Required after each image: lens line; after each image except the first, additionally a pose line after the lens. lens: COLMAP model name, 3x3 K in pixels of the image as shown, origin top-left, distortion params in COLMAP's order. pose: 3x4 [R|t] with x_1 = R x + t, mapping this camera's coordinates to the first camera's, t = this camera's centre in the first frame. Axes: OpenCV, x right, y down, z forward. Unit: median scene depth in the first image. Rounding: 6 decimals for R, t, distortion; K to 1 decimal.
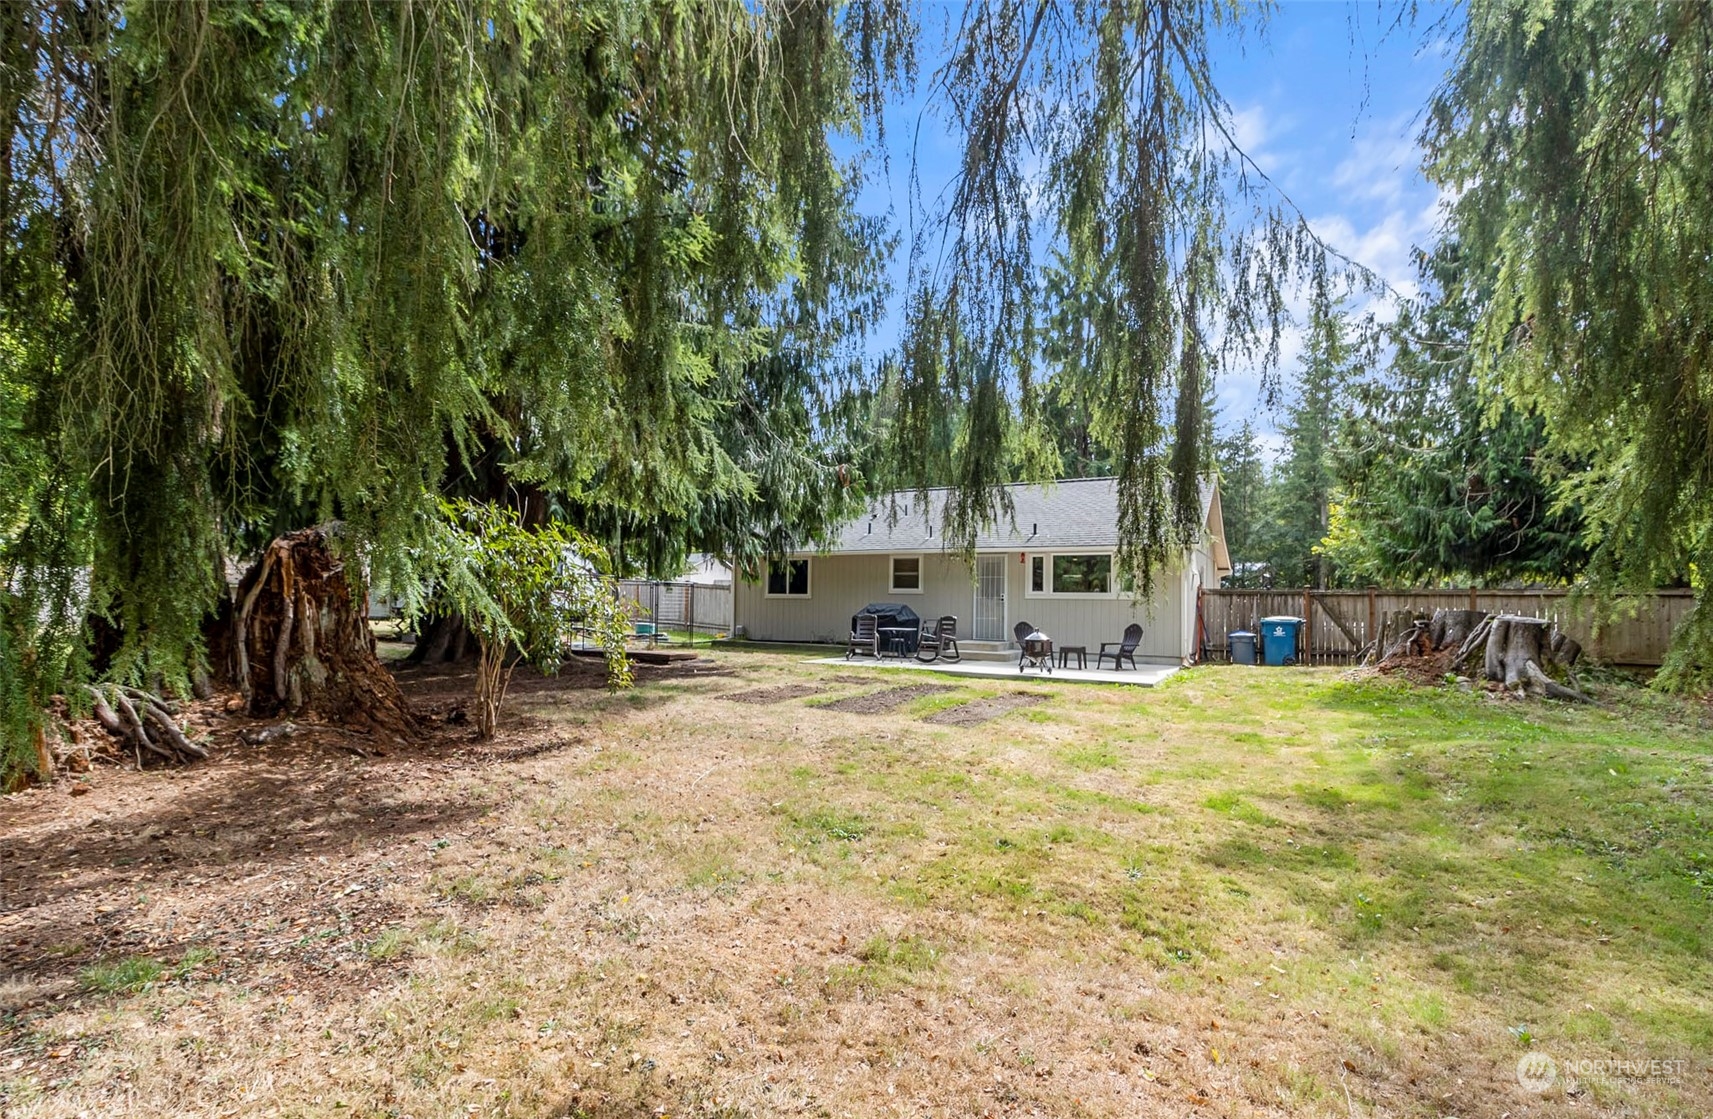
lens RADIAL K [[806.7, 0, 847.2], [0, 806.7, 561.1], [0, 0, 1]] dist [0.003776, -0.000946]
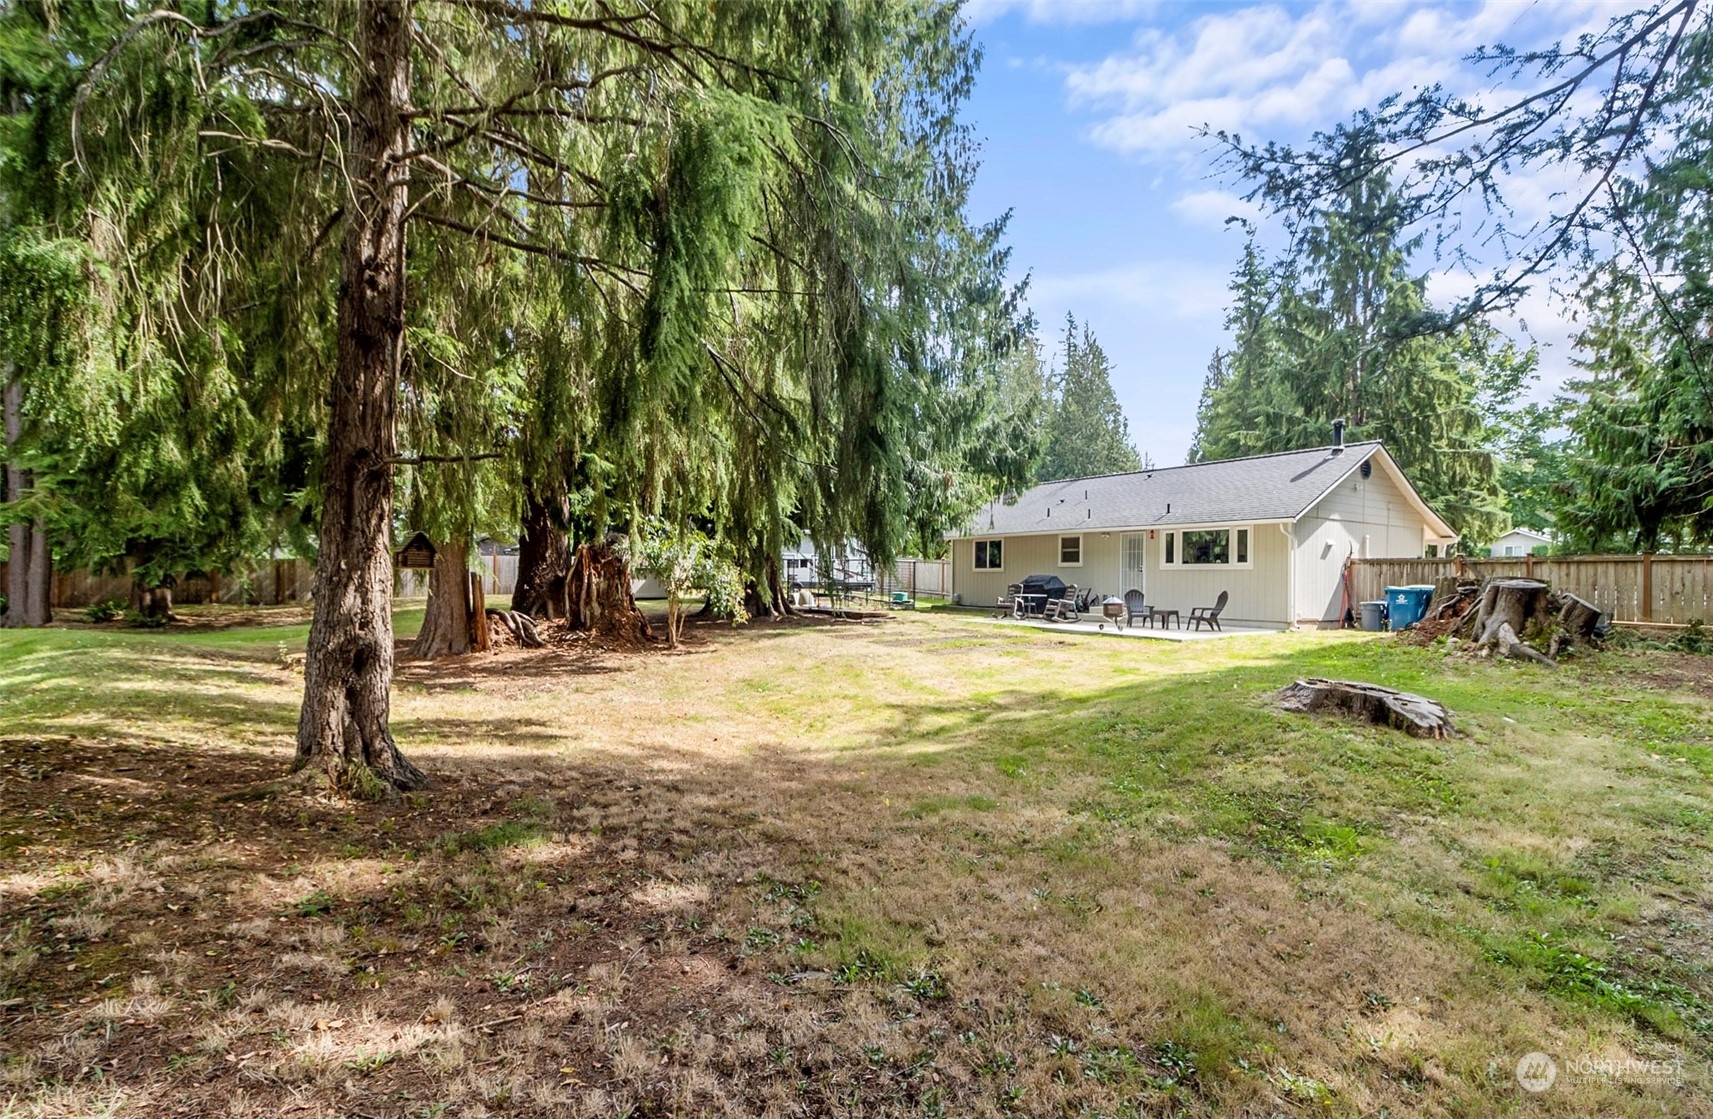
lens RADIAL K [[806.7, 0, 856.2], [0, 806.7, 563.4], [0, 0, 1]] dist [0.003776, -0.000946]
pose [[0.883321, -0.014370, -0.468549, 0.448528], [0.029435, 0.999258, 0.024847, -0.004403], [0.467844, -0.035740, 0.883088, -0.243672]]
